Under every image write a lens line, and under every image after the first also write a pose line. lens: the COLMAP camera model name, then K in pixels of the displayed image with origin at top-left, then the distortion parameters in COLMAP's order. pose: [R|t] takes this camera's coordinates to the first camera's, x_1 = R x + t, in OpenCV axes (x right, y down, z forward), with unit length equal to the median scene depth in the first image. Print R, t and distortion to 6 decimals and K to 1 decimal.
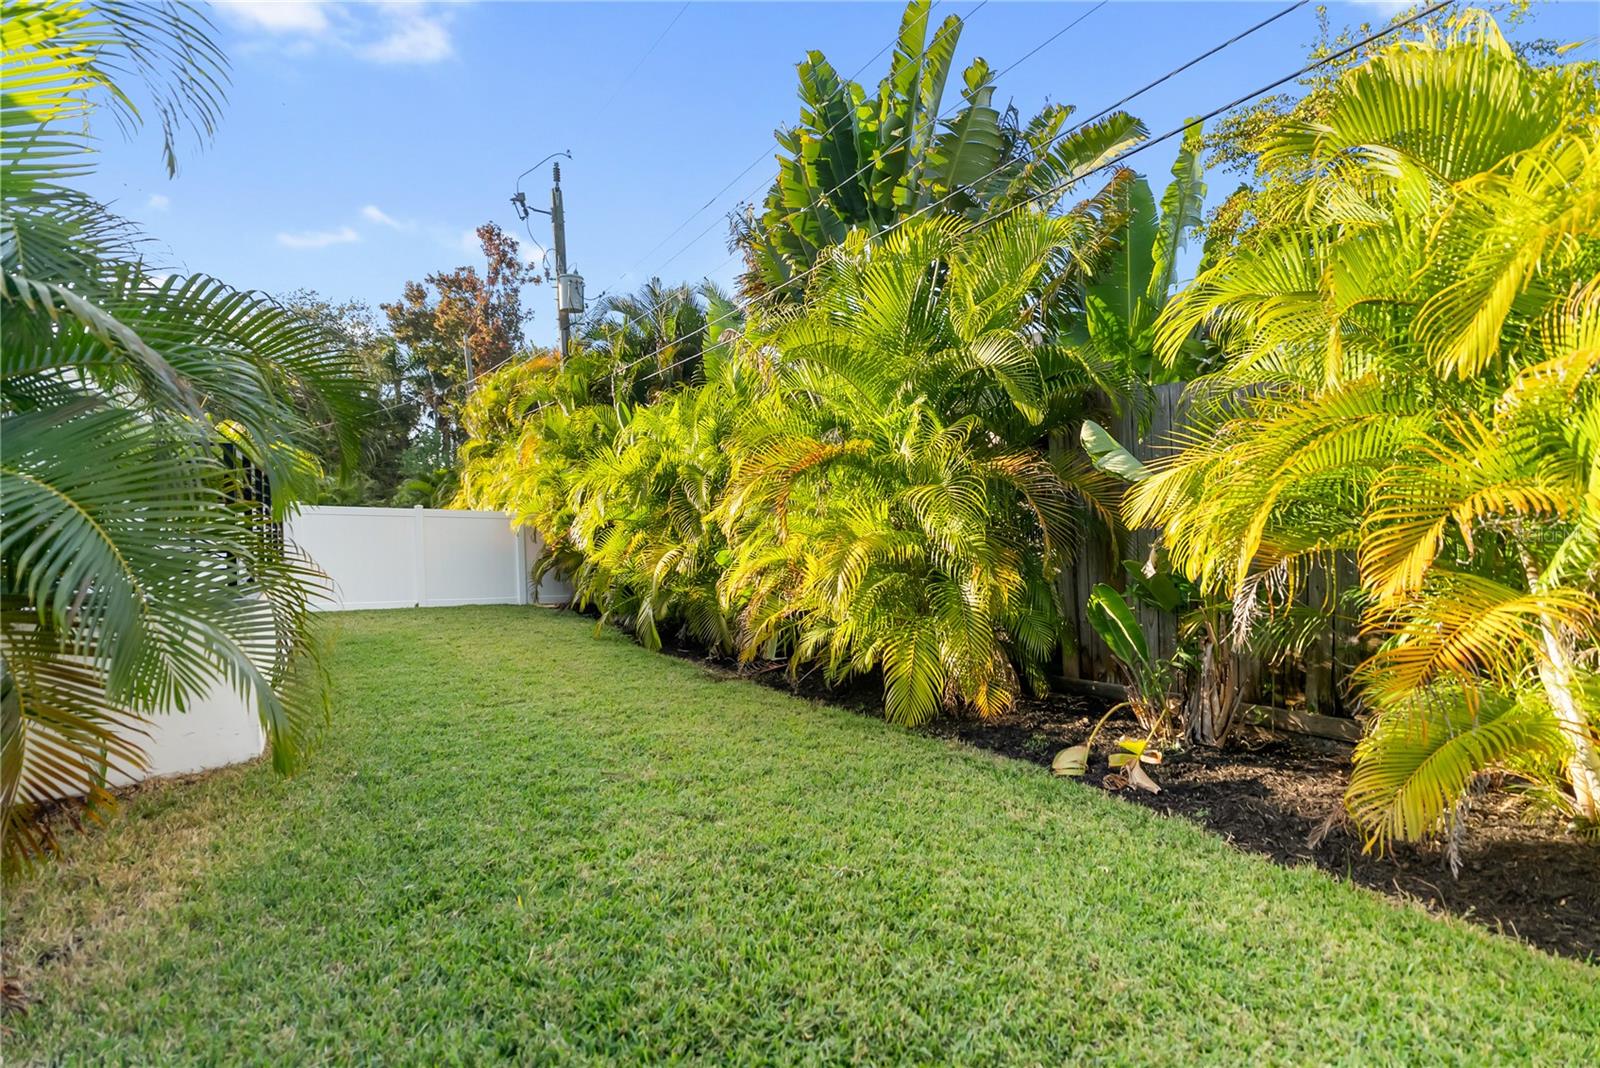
lens RADIAL K [[725.2, 0, 800.1], [0, 725.2, 513.5], [0, 0, 1]] dist [-0.001912, 0.000892]
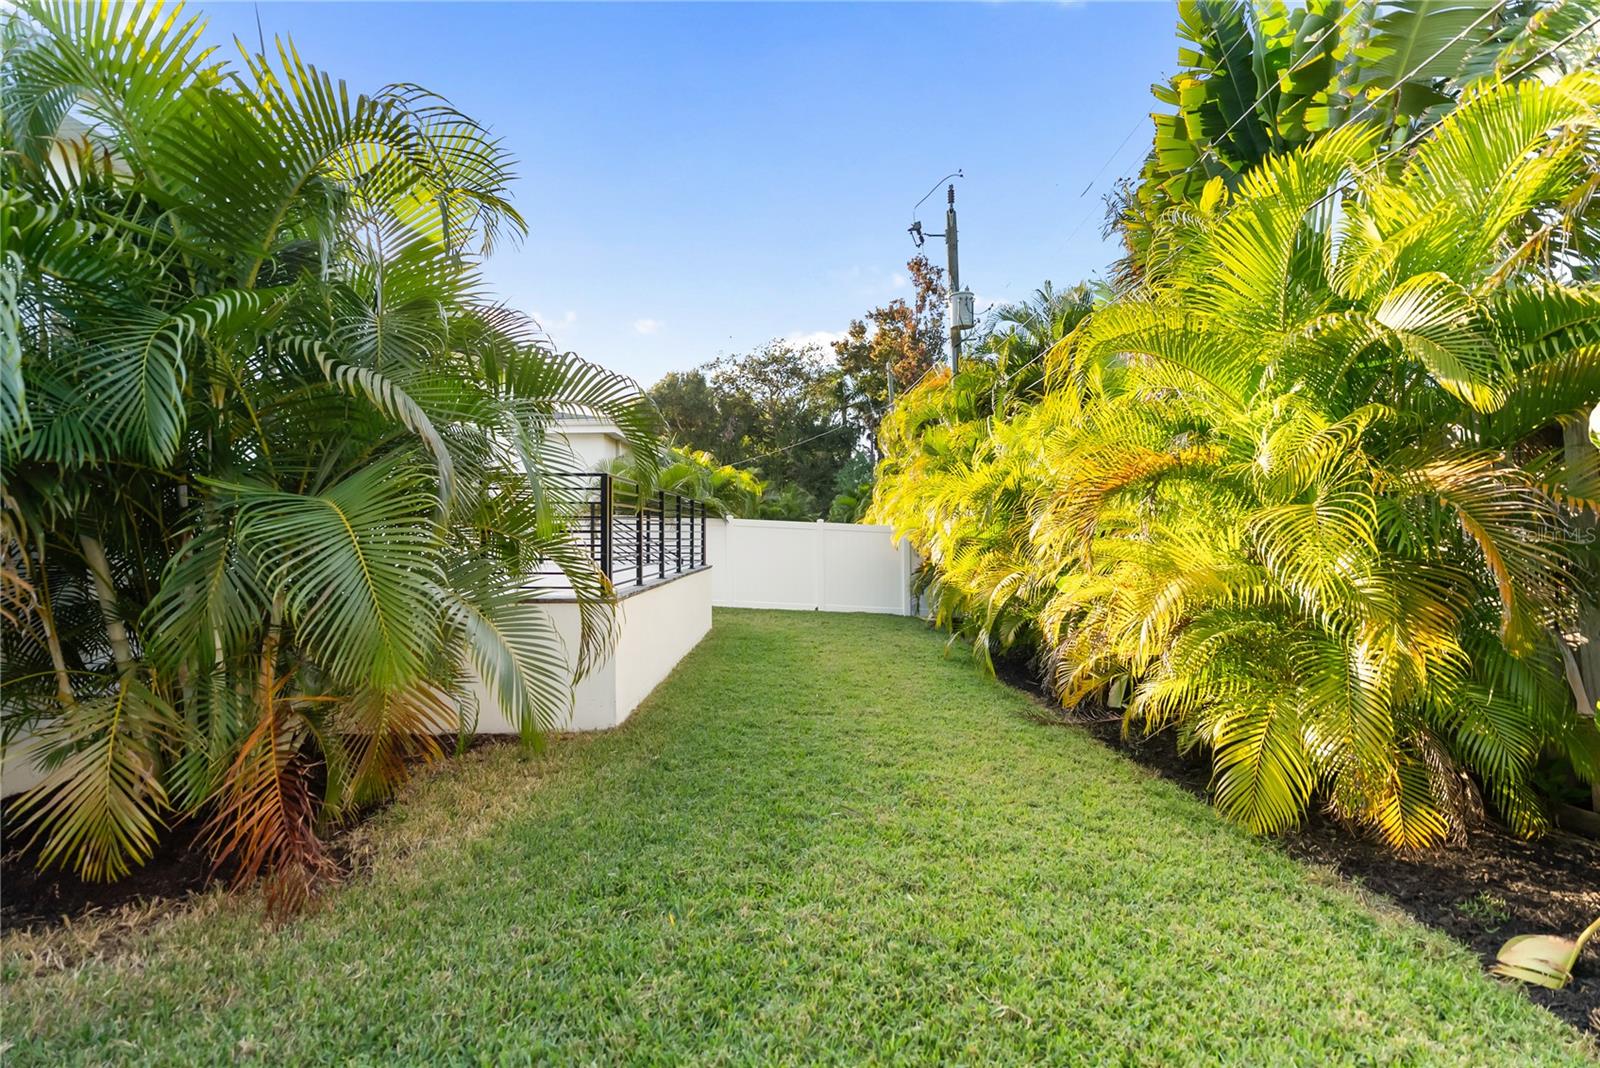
lens RADIAL K [[725.2, 0, 800.1], [0, 725.2, 513.5], [0, 0, 1]] dist [-0.001912, 0.000892]
pose [[0.832490, 0.004554, -0.554021, 0.090441], [-0.014005, 0.999820, -0.012826, -0.007709], [0.553863, 0.018436, 0.832404, 0.065753]]
